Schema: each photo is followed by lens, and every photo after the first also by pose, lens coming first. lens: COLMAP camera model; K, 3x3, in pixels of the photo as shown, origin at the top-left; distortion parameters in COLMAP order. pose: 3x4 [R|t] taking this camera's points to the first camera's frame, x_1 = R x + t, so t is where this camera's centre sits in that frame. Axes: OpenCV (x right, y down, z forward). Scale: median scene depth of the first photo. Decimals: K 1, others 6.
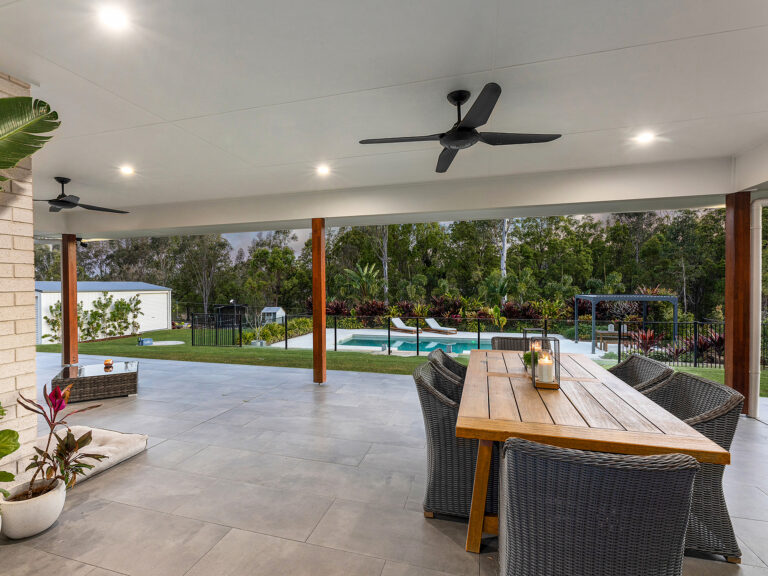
lens RADIAL K [[359.0, 0, 384.0], [0, 359.0, 288.0], [0, 0, 1]] dist [-0.006335, -0.000963]
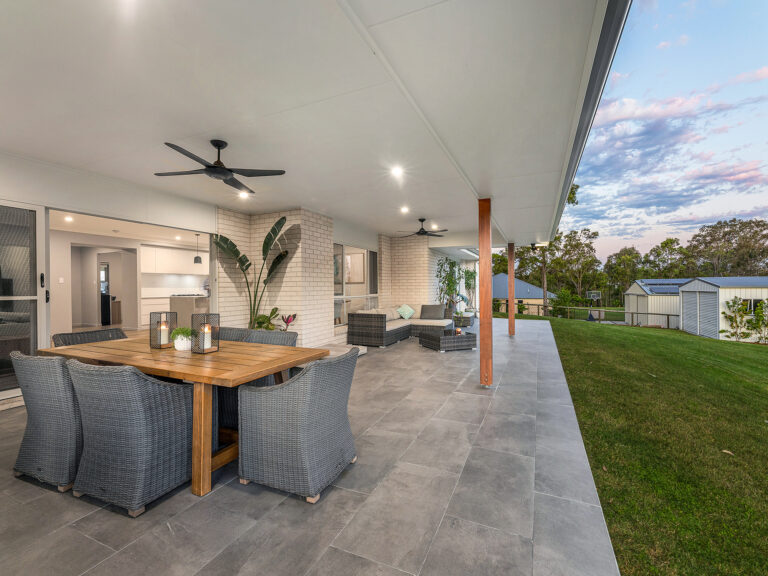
lens RADIAL K [[359.0, 0, 384.0], [0, 359.0, 288.0], [0, 0, 1]] dist [-0.006335, -0.000963]
pose [[-0.149846, 0.011131, -0.988647, 0.165834], [-0.001174, 0.999934, 0.011436, 0.003088], [0.988709, 0.002874, -0.149823, 0.199265]]
